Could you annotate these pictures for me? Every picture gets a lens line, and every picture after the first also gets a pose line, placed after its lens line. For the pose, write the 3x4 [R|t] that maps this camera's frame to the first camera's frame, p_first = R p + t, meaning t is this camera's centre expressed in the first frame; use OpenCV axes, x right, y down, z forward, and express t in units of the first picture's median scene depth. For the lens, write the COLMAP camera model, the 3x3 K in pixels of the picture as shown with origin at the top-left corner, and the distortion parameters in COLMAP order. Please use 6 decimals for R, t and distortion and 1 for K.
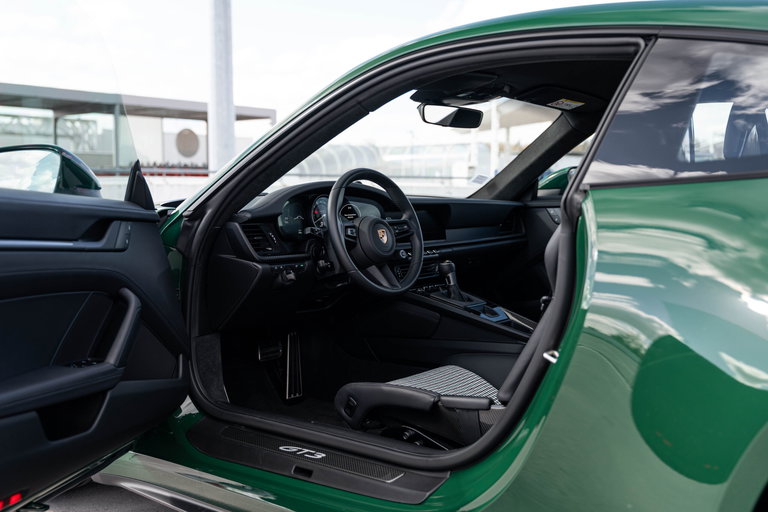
lens RADIAL K [[792.5, 0, 384.3], [0, 792.5, 254.9], [0, 0, 1]] dist [0.021384, 0.000000]
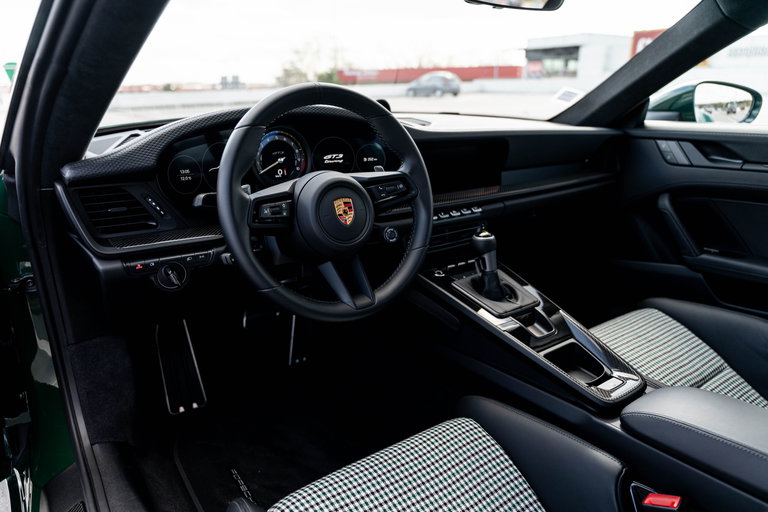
lens RADIAL K [[514.6, 0, 383.4], [0, 514.6, 258.0], [0, 0, 1]] dist [-0.033849, 0.001860]
pose [[0.969249, 0.092650, -0.227973, 0.097008], [-0.036663, 0.970446, 0.238519, -0.069227], [0.243334, -0.222826, 0.944001, 0.586845]]
